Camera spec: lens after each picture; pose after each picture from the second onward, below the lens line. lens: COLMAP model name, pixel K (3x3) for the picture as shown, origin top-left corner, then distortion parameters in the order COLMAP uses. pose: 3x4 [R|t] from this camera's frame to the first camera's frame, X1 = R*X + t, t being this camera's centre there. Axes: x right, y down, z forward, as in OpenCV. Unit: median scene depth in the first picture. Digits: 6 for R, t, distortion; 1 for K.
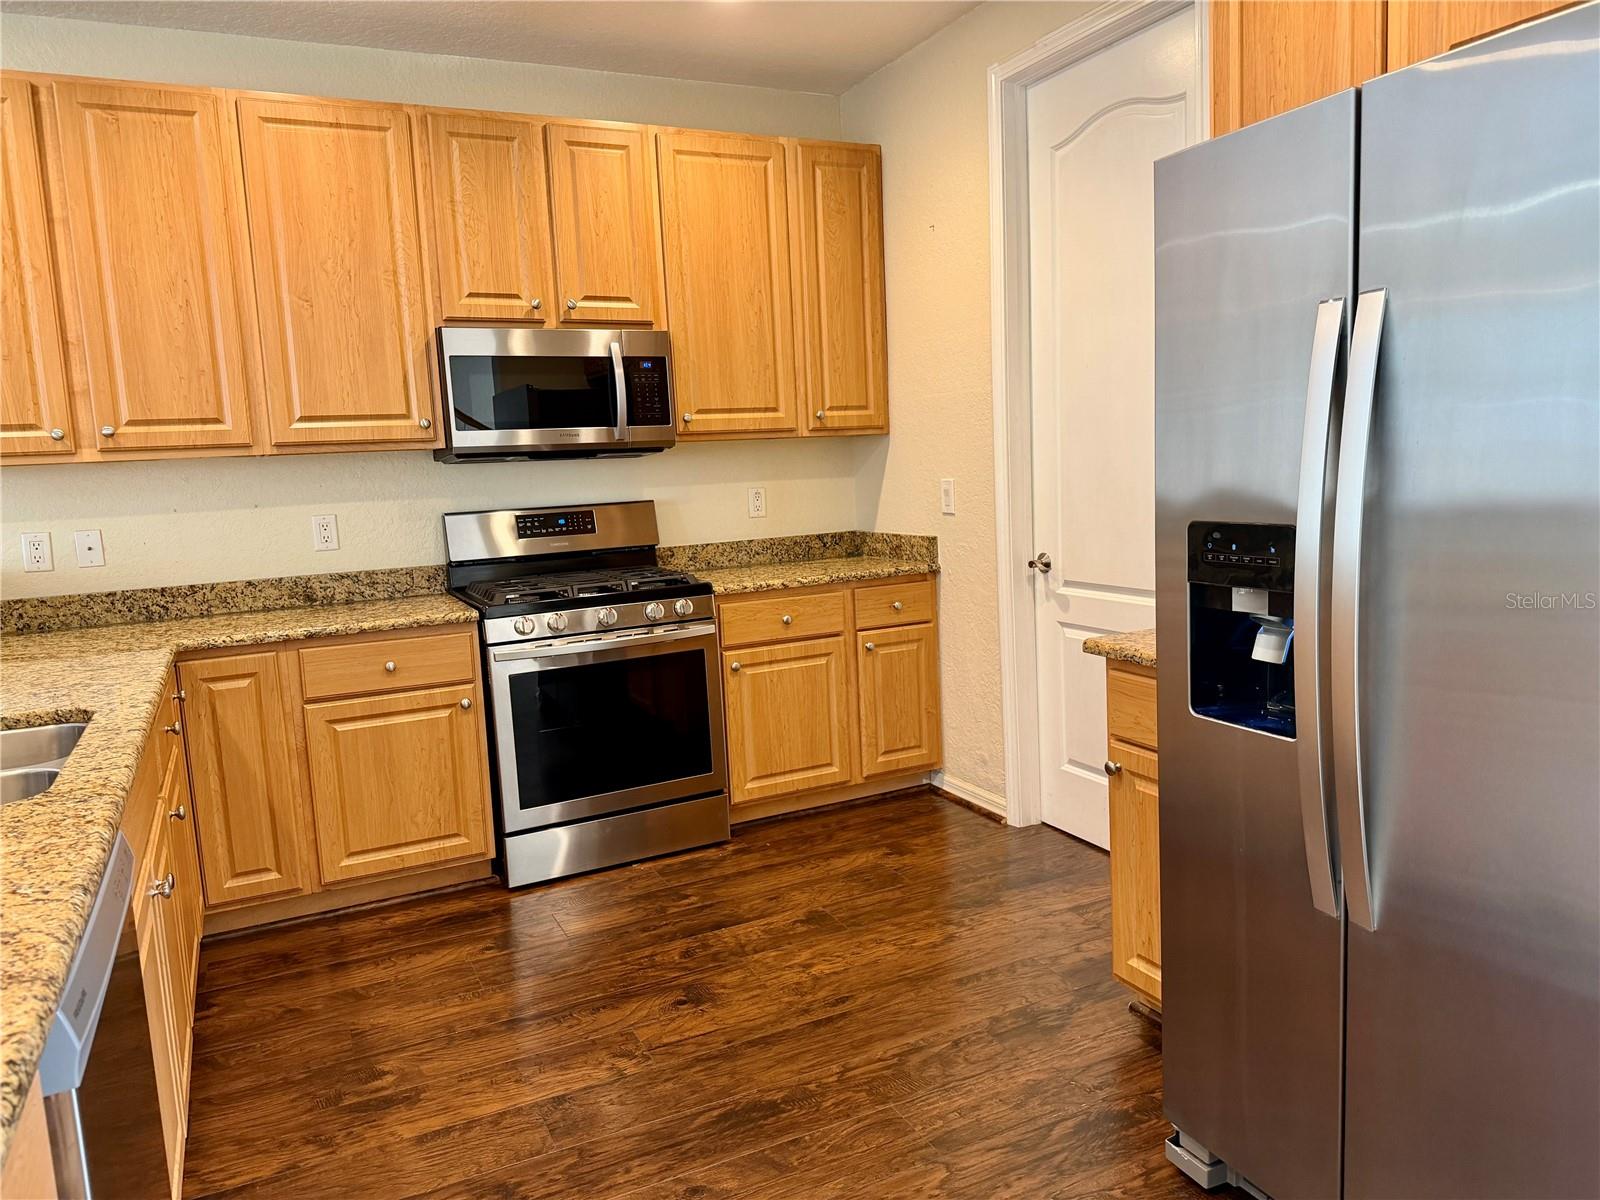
lens RADIAL K [[1121.5, 0, 800.0], [0, 1121.5, 600.0], [0, 0, 1]] dist [0.136295, -0.274713]
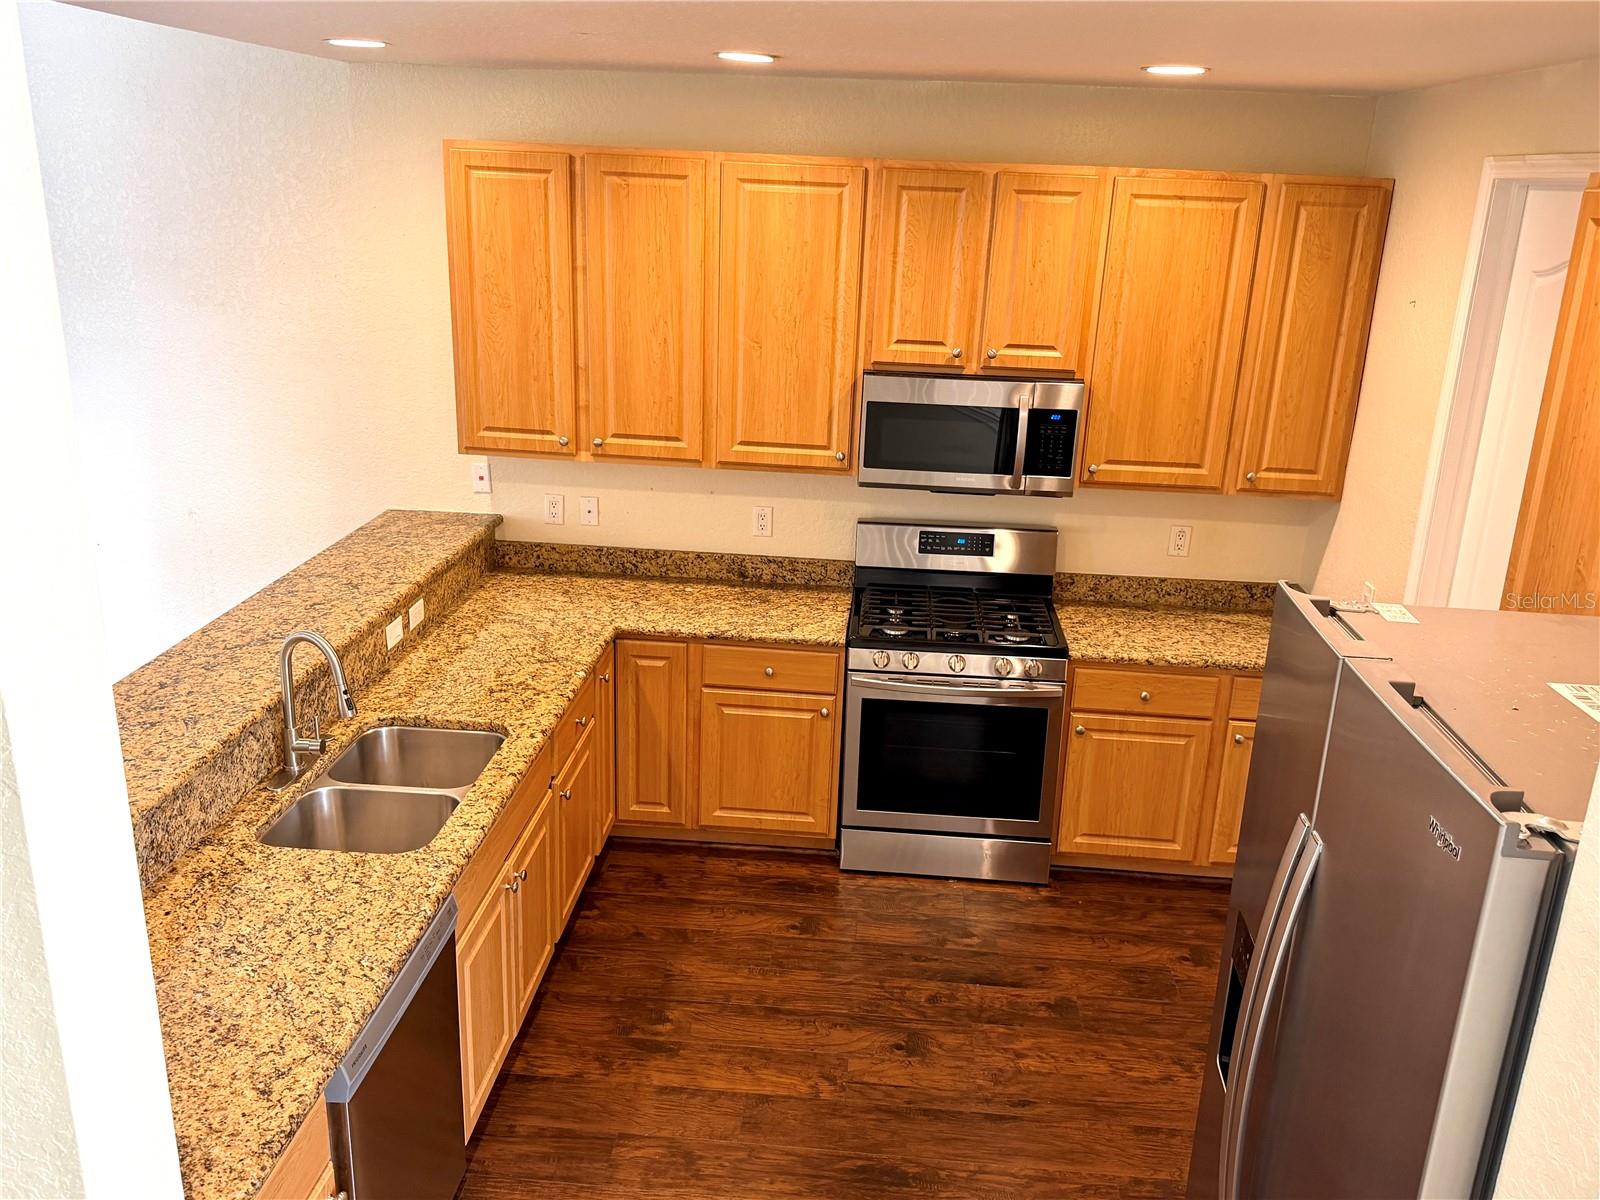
lens RADIAL K [[1293.7, 0, 807.4], [0, 1293.7, 602.2], [0, 0, 1]] dist [0.188085, -0.417026]
pose [[0.861321, 0.230589, -0.452720, 0.256064], [-0.143137, 0.965113, 0.219246, -0.297429], [0.487481, -0.124040, 0.864278, -0.134270]]
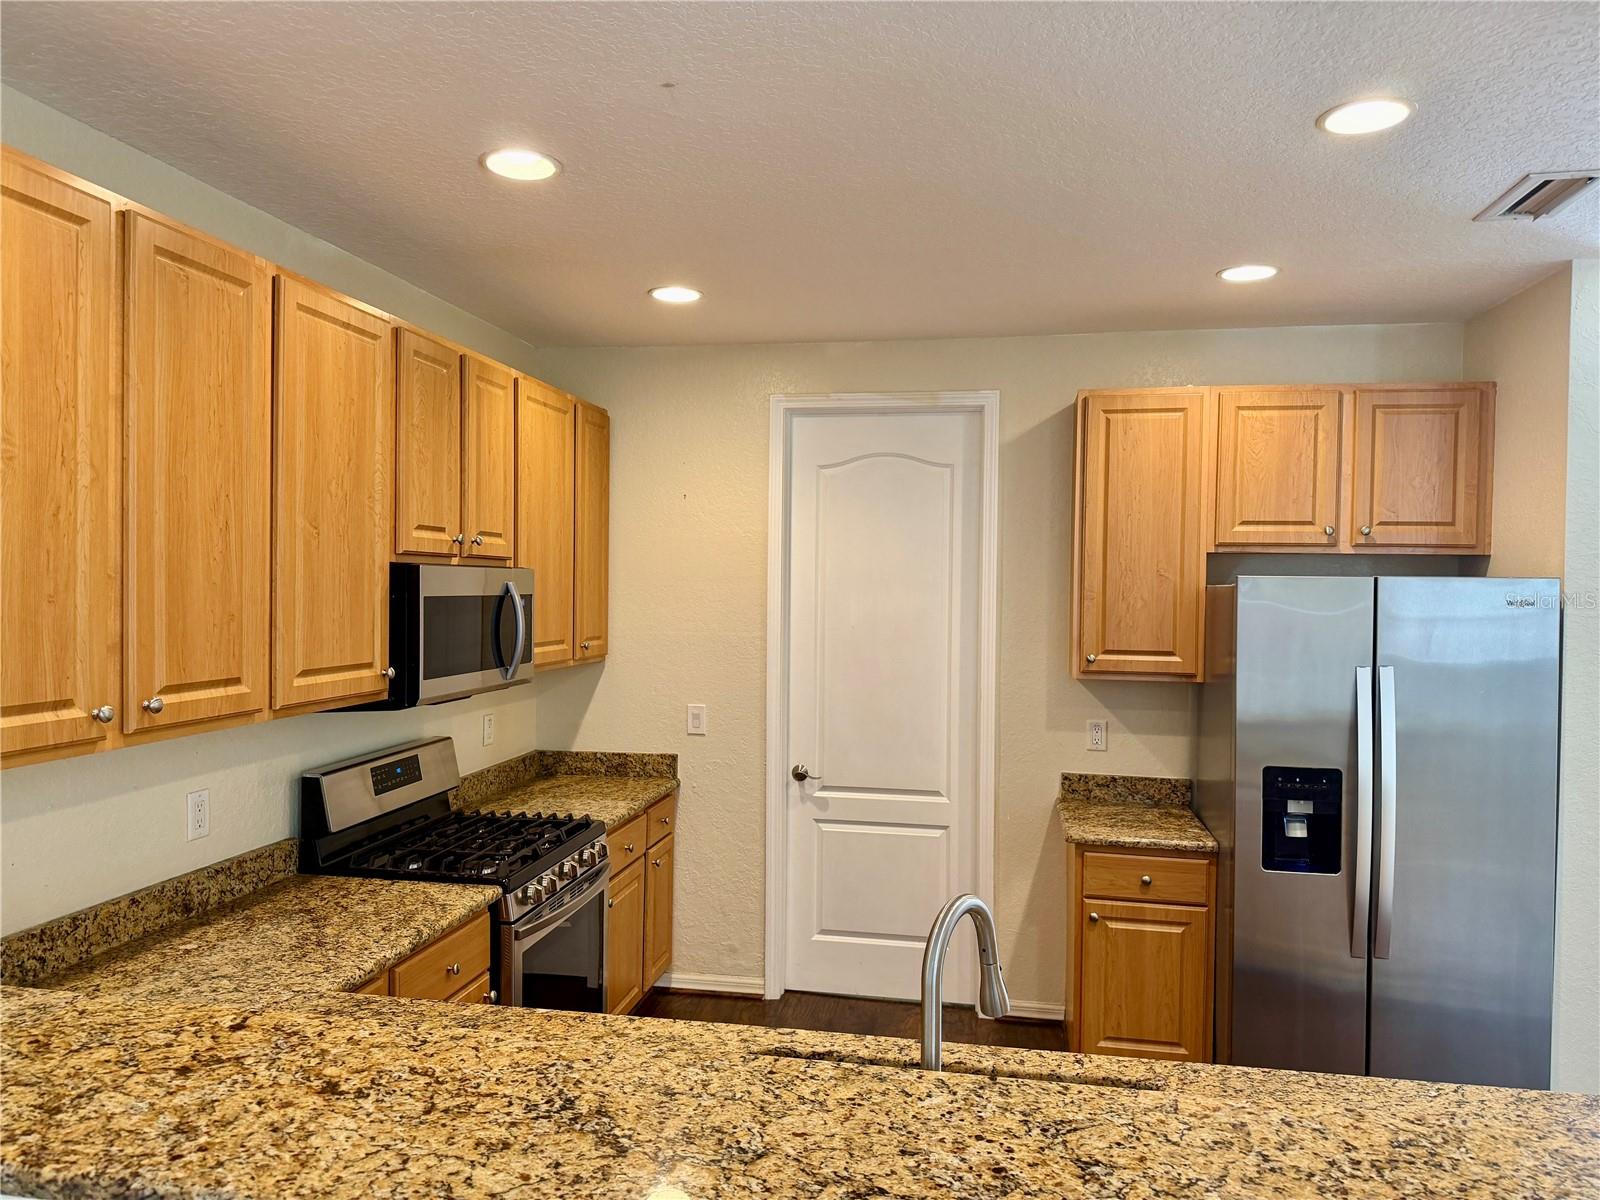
lens RADIAL K [[1128.9, 0, 804.6], [0, 1128.9, 597.5], [0, 0, 1]] dist [0.084354, -0.109007]
pose [[0.593457, 0.041863, 0.803777, -0.853251], [0.065057, 0.992884, -0.099745, -0.107725], [-0.802232, 0.111486, 0.586510, 0.247868]]
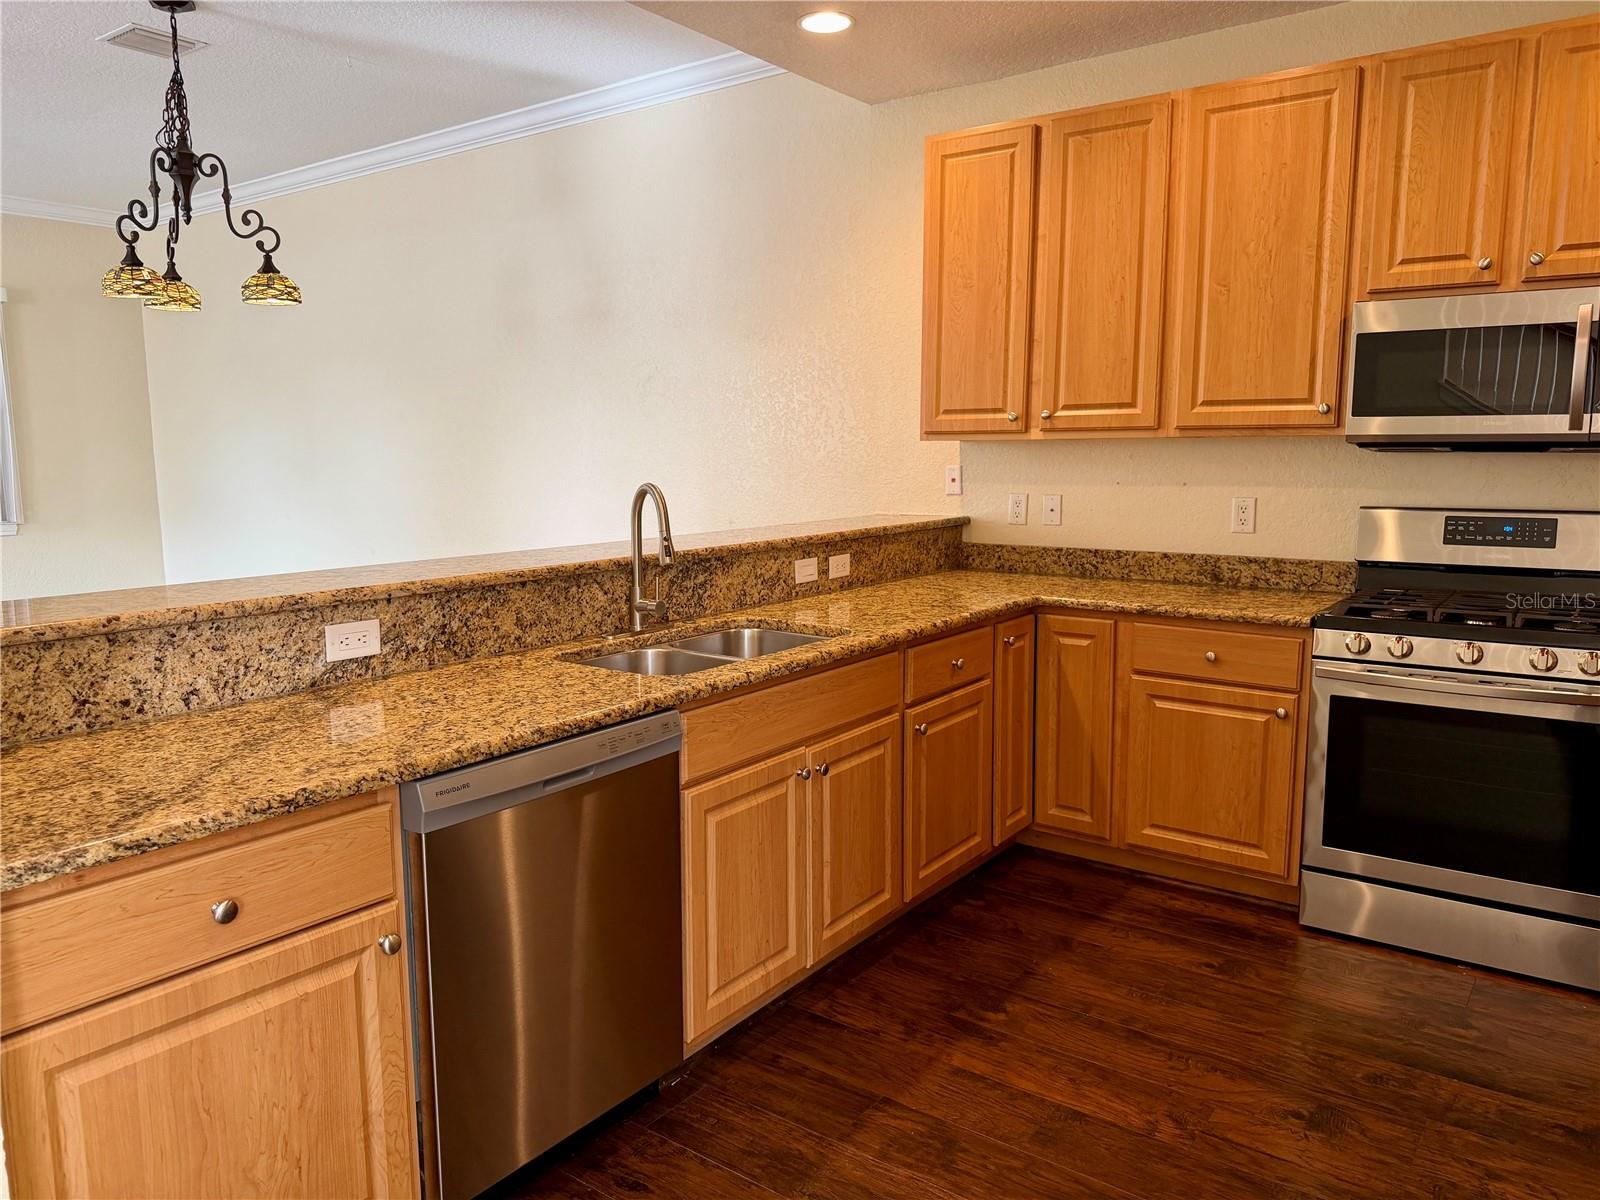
lens RADIAL K [[1128.9, 0, 804.6], [0, 1128.9, 597.5], [0, 0, 1]] dist [0.084354, -0.109007]
pose [[0.466382, 0.162209, -0.869584, 0.313140], [-0.132461, 0.984766, 0.112653, -0.054145], [0.874610, 0.062647, 0.480763, 0.198135]]
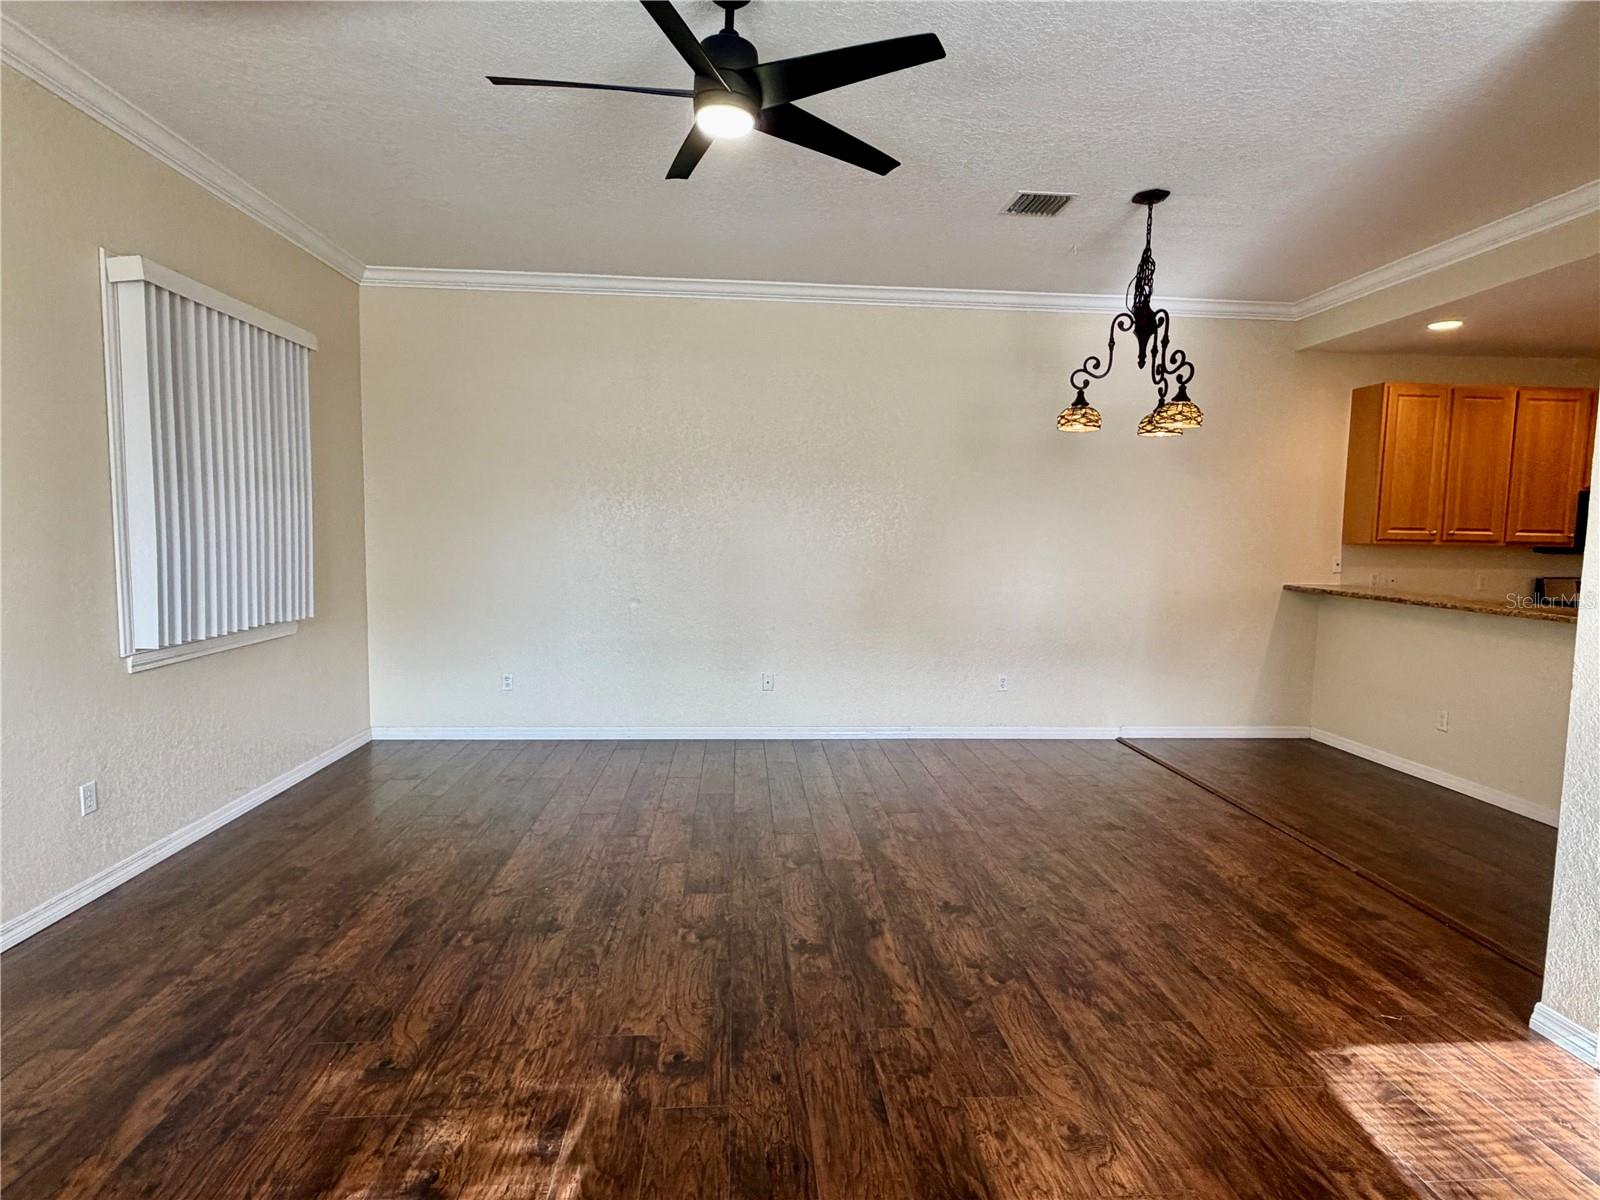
lens RADIAL K [[801.8, 0, 800.0], [0, 801.8, 600.0], [0, 0, 1]] dist [0.012638, 0.000249]
pose [[0.924084, 0.099194, -0.369092, -1.115901], [-0.112617, 0.993526, -0.014945, 0.151038], [0.365220, 0.055377, 0.929273, -0.951483]]
